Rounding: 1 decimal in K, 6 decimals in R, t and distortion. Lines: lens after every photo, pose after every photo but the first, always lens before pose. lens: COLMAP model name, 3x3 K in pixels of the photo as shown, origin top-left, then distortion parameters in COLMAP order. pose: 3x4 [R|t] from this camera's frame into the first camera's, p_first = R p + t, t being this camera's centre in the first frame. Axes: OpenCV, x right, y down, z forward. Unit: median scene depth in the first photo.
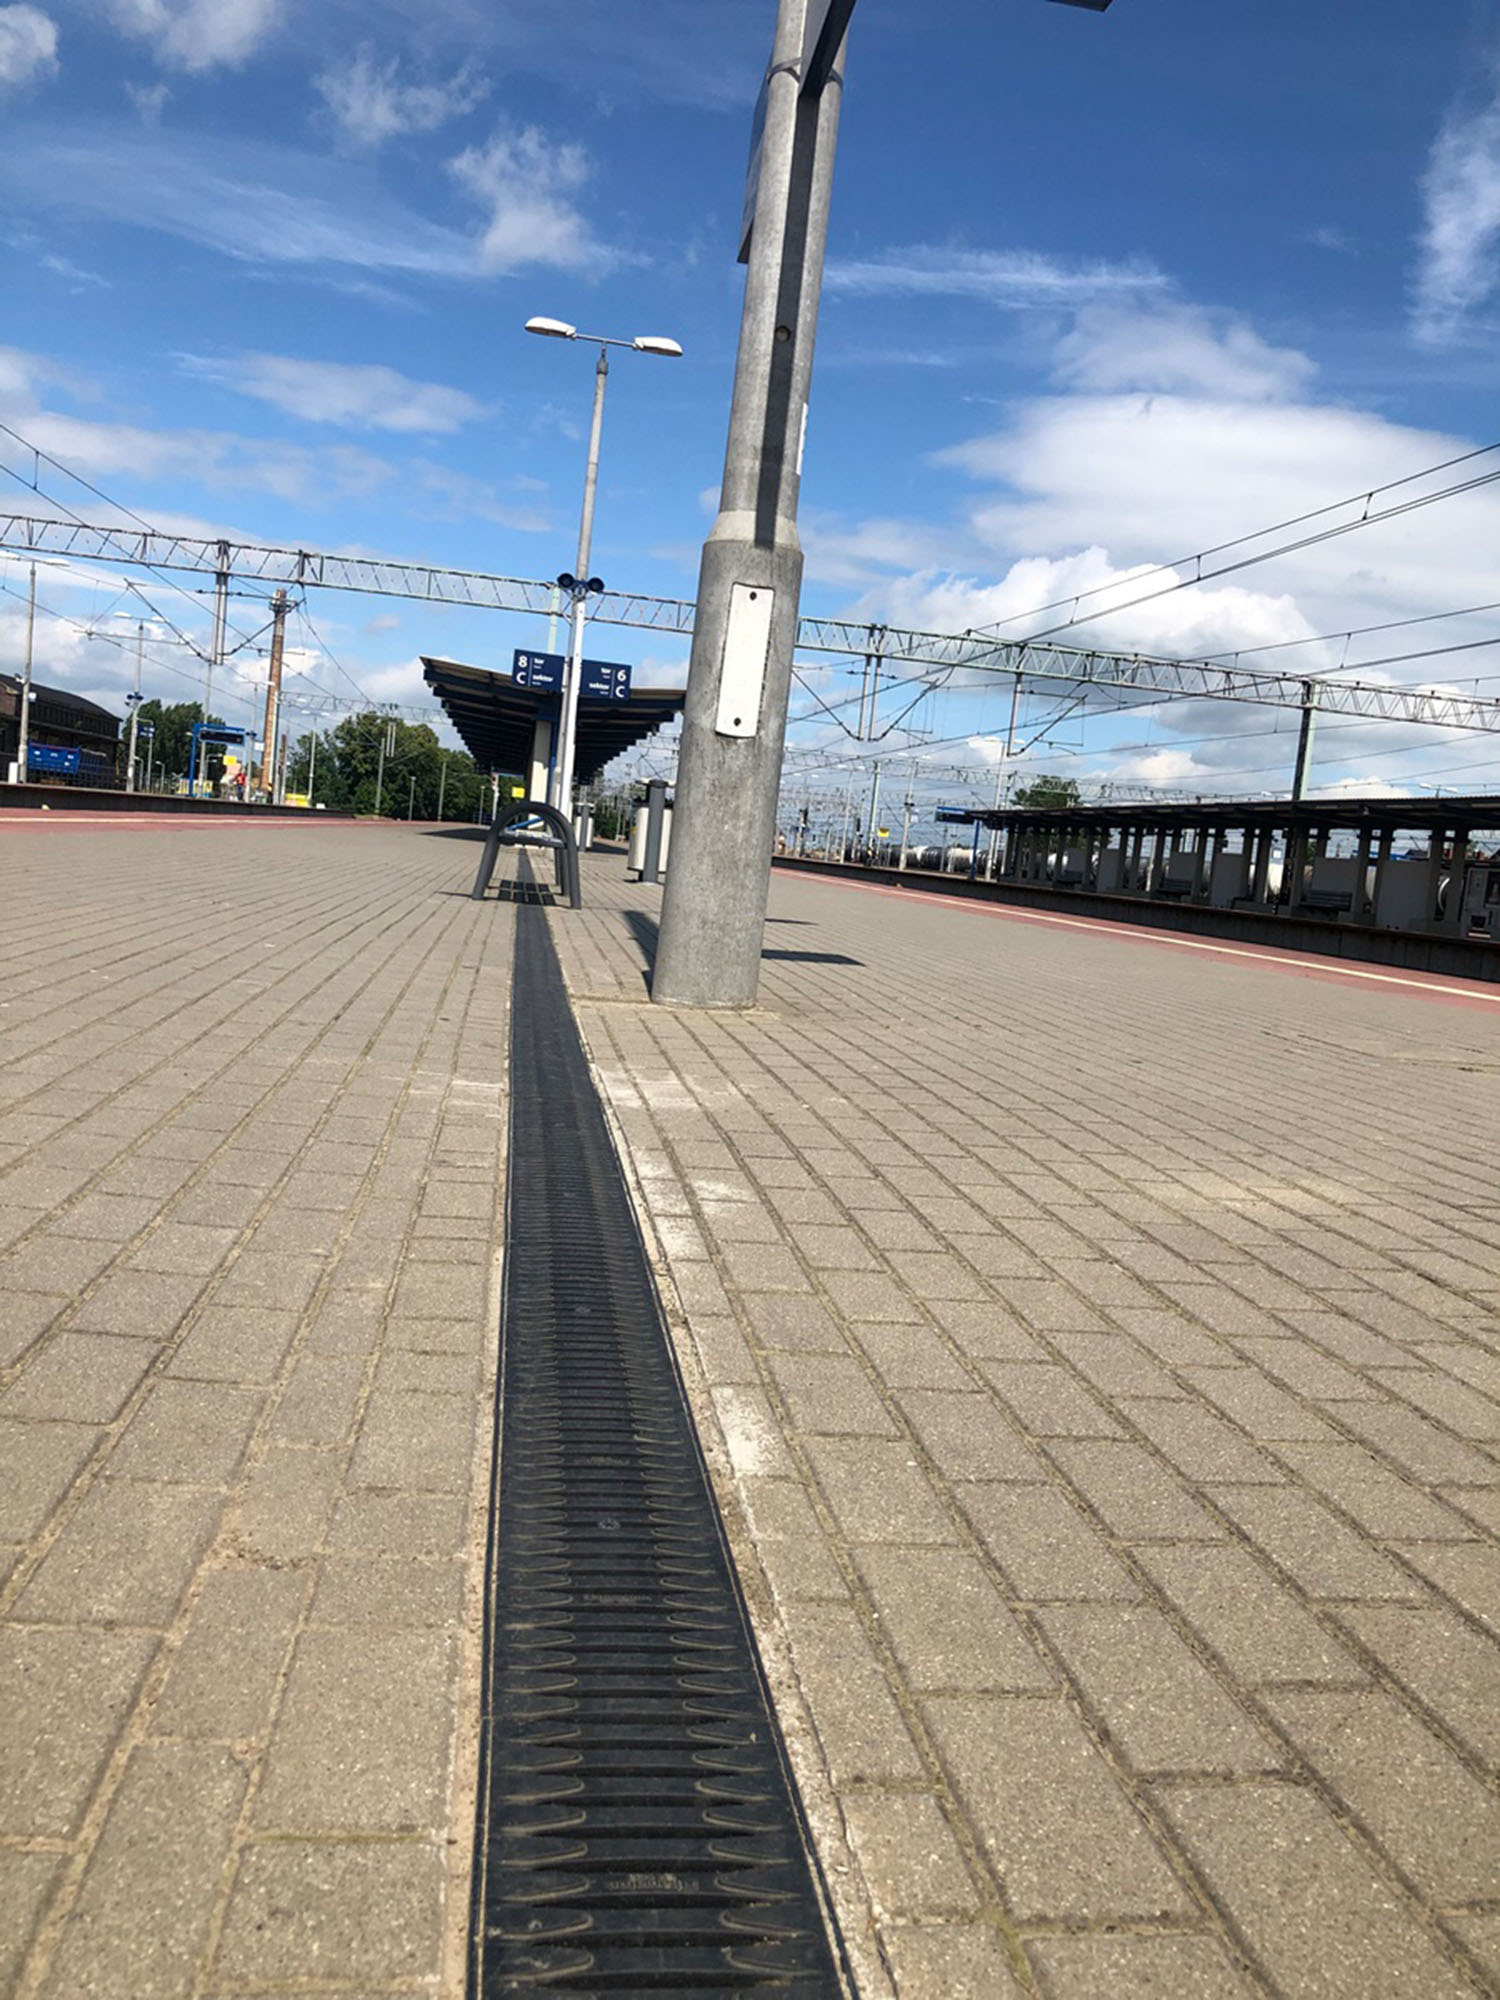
lens RADIAL K [[1623.5, 0, 759.5], [0, 1623.5, 999.7], [0, 0, 1]] dist [0.063568, -0.105198]
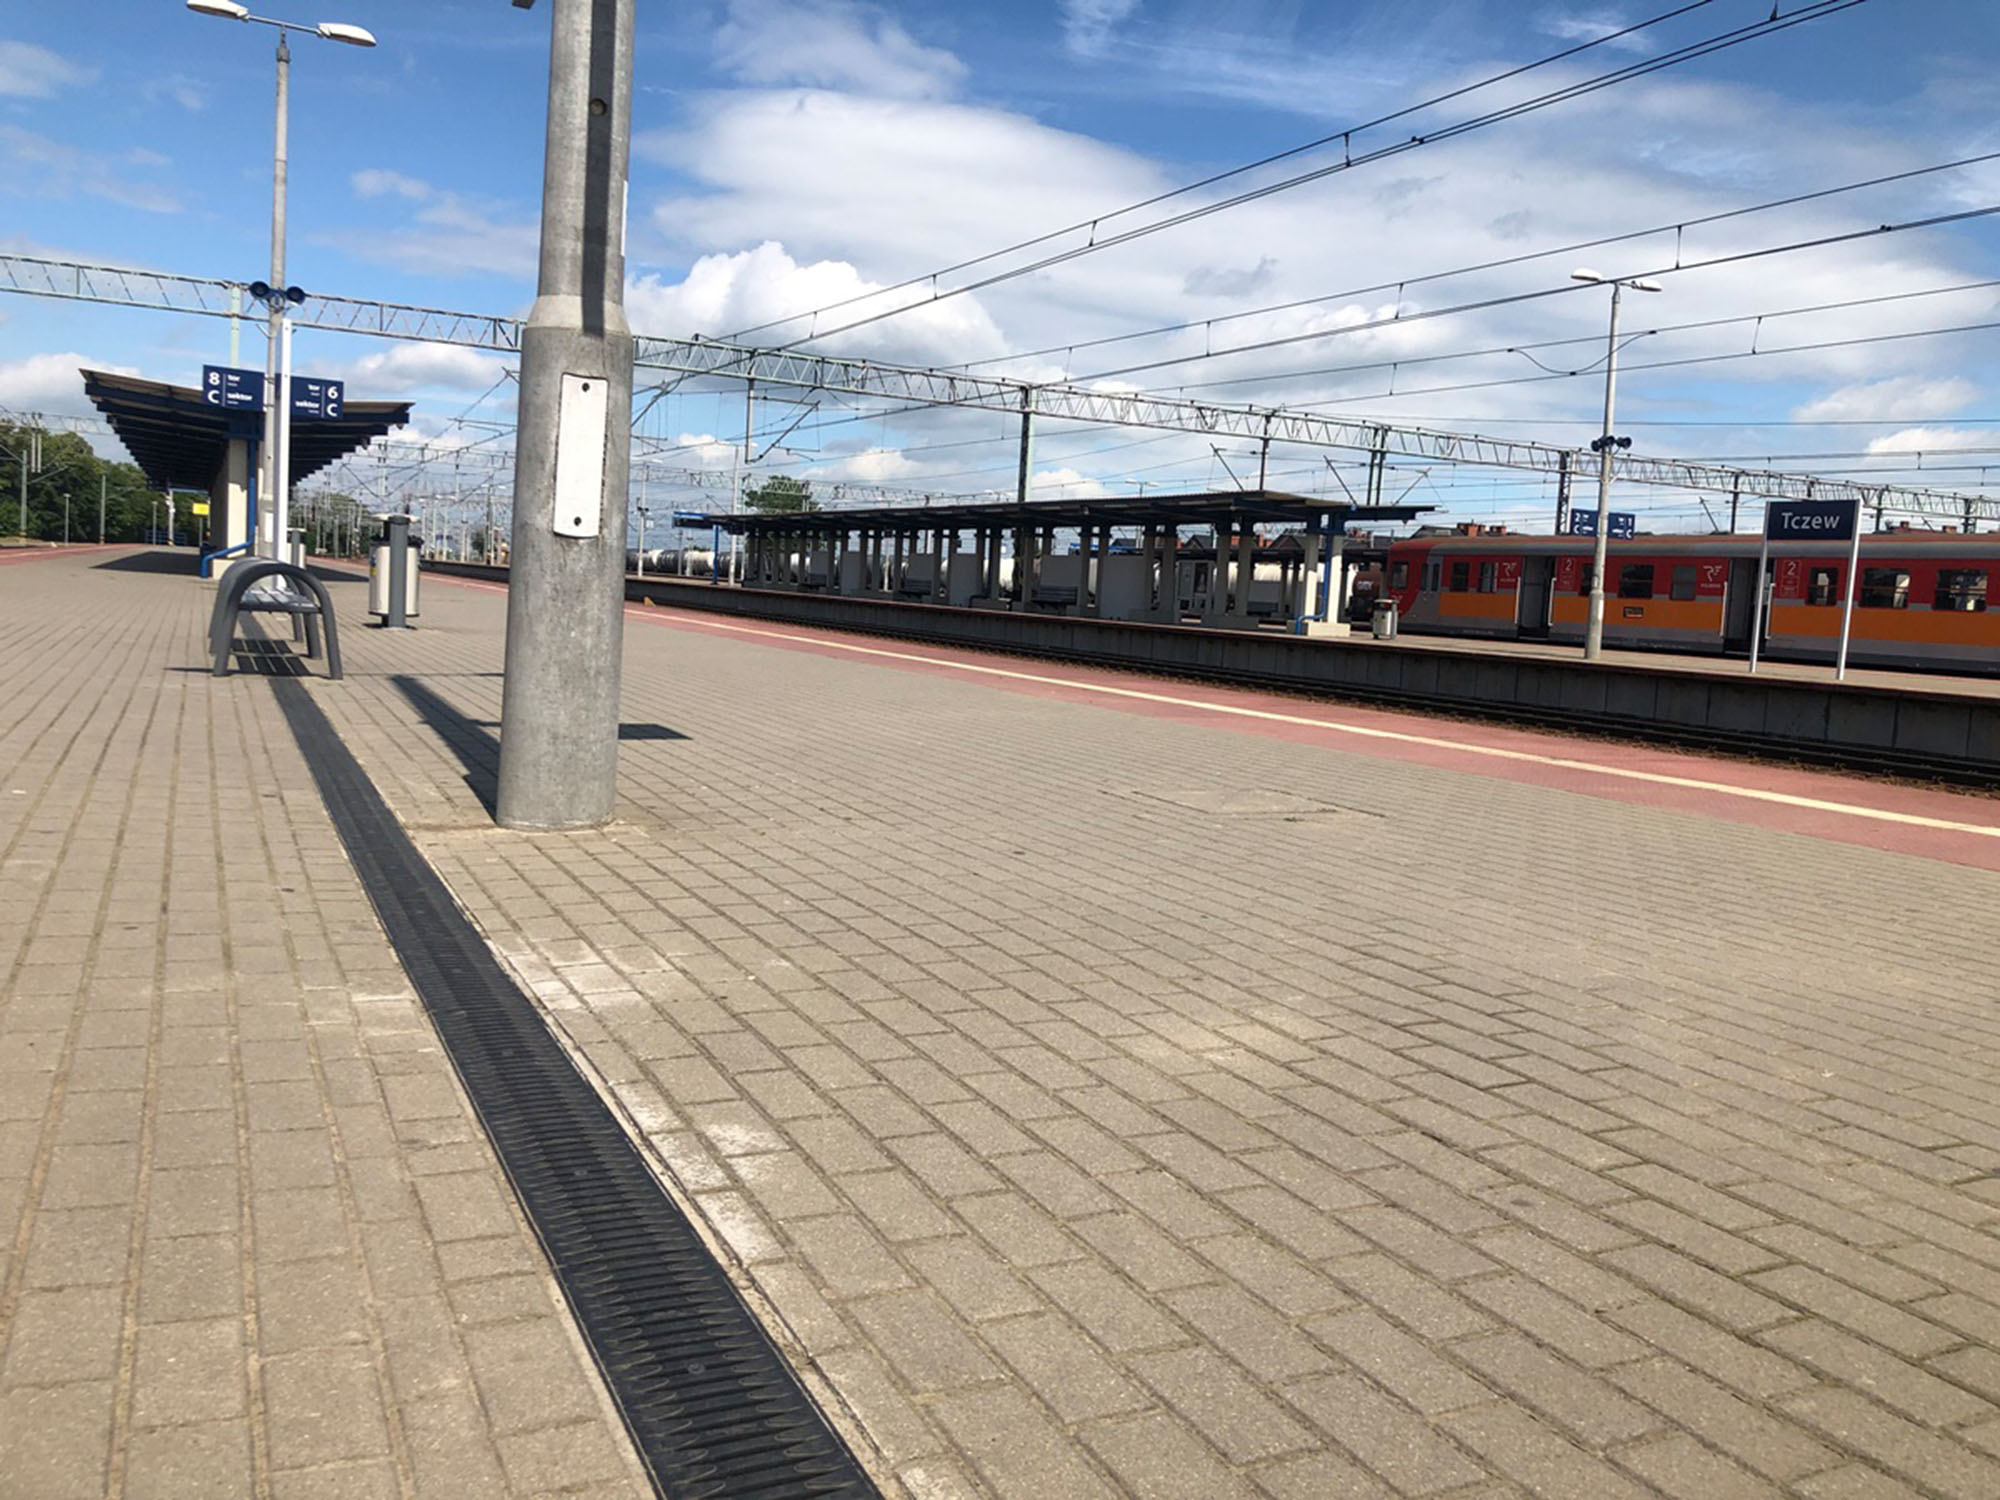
lens RADIAL K [[1623.5, 0, 998.0], [0, 1623.5, 725.8], [0, 0, 1]] dist [0.063568, -0.105198]
pose [[0.953020, -0.068392, 0.295084, -0.091208], [0.063715, 0.997644, 0.025448, -0.083258], [-0.296129, -0.005451, 0.955132, 0.043325]]
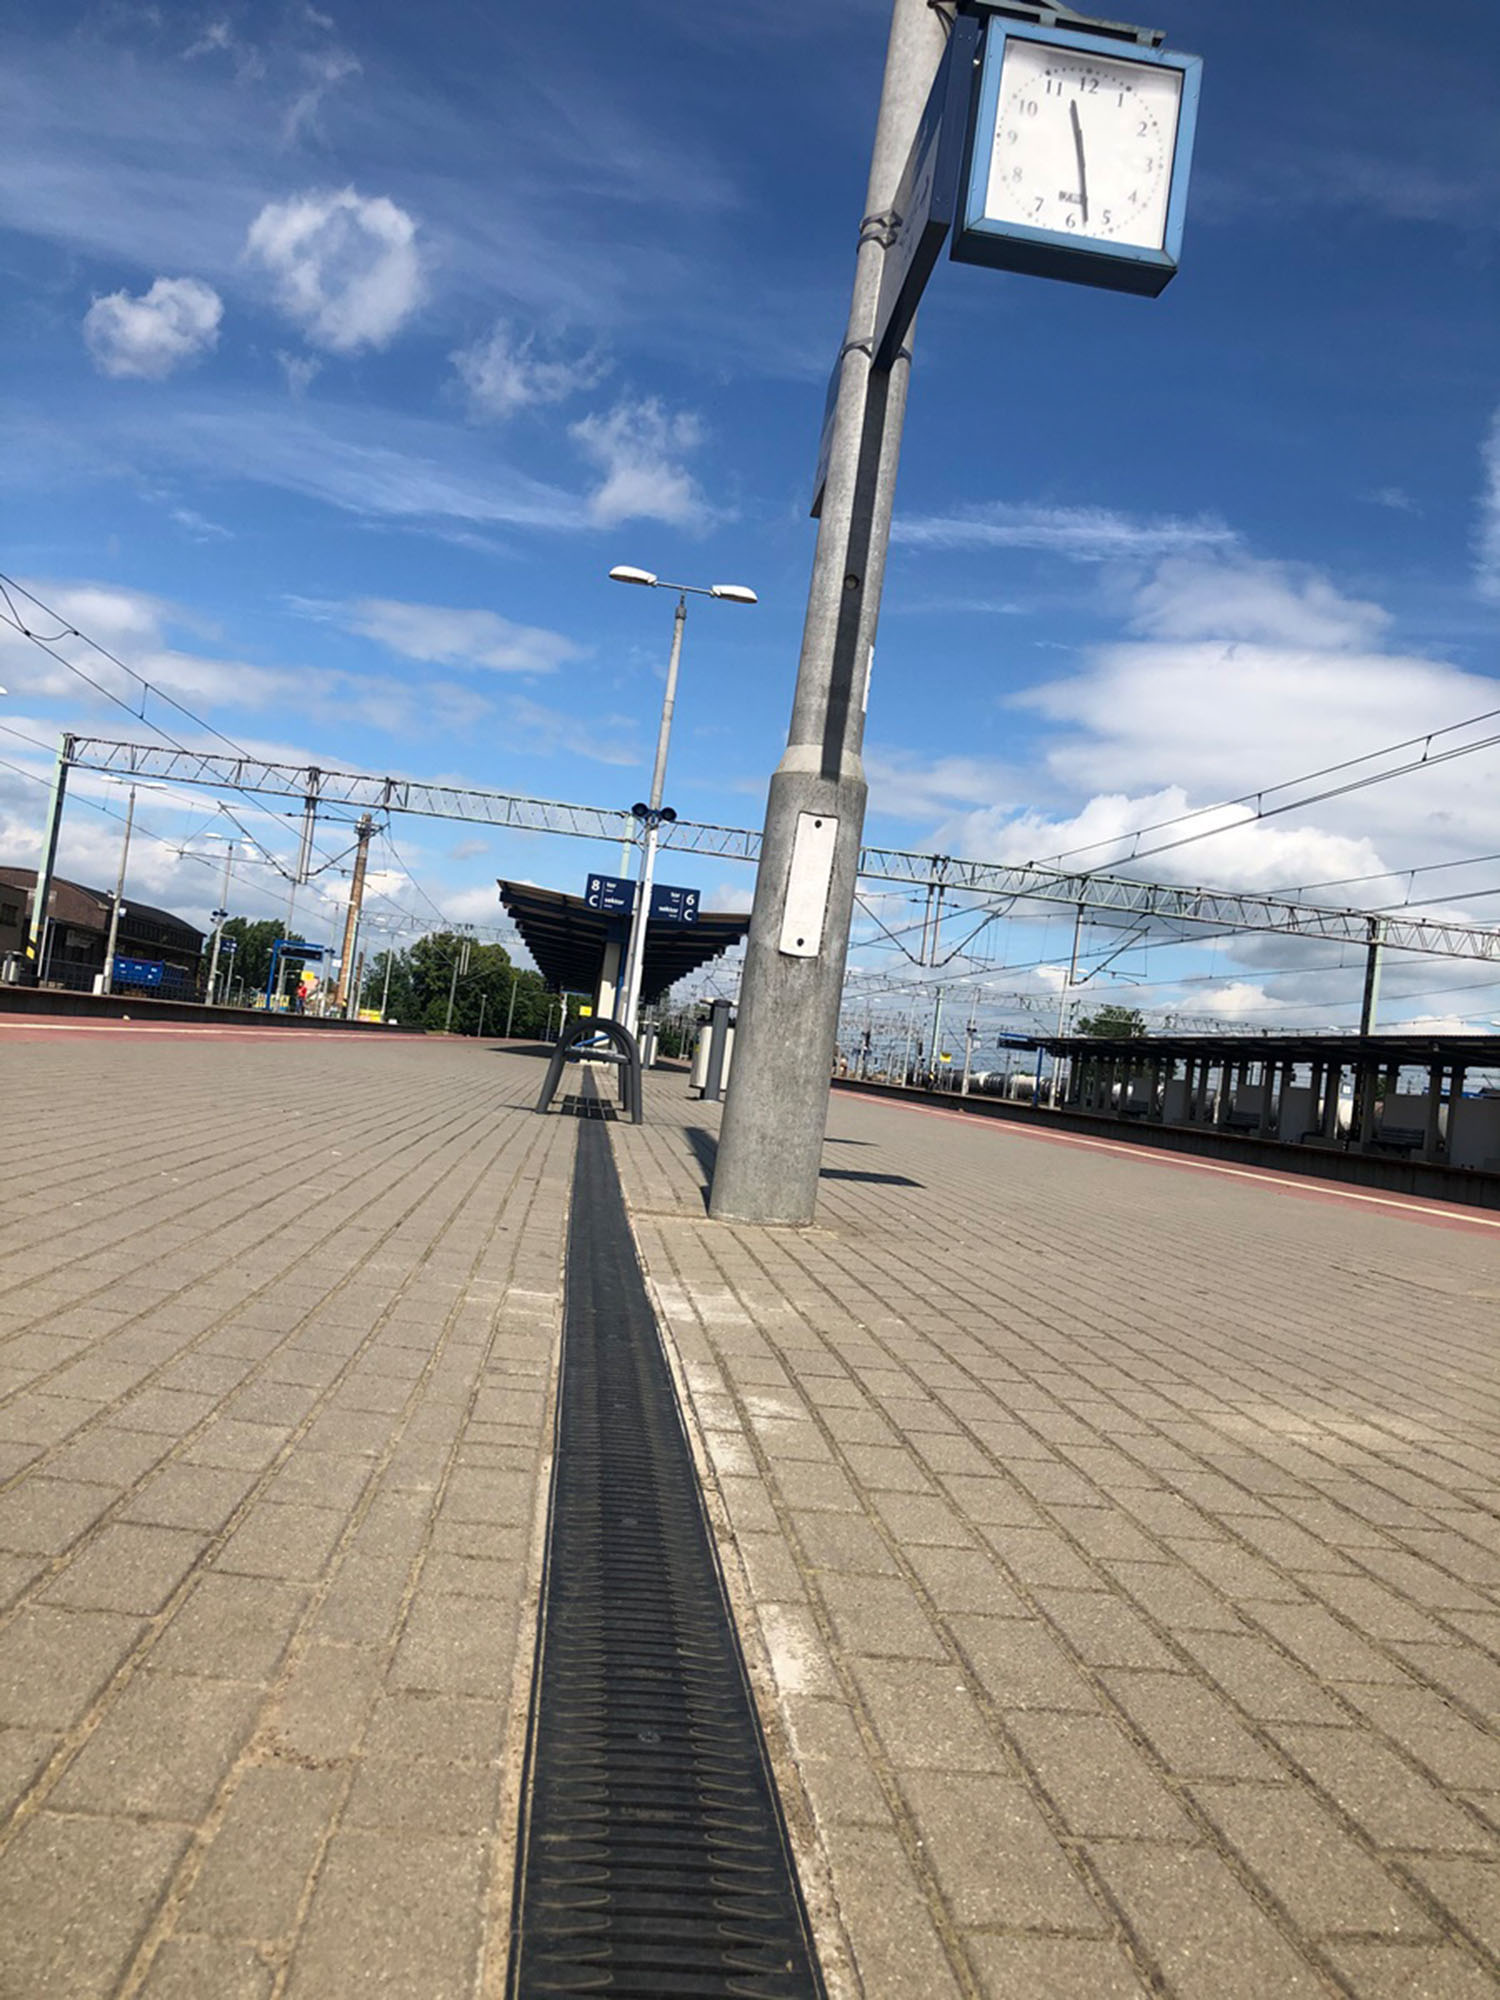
lens RADIAL K [[1620.3, 0, 750.0], [0, 1620.3, 1000.0], [0, 0, 1]] dist [0.082958, -0.086399]
pose [[0.998794, 0.019576, -0.045031, 0.001806], [-0.025516, 0.990466, -0.135377, 0.006387], [0.041952, 0.136362, 0.989770, -0.014016]]
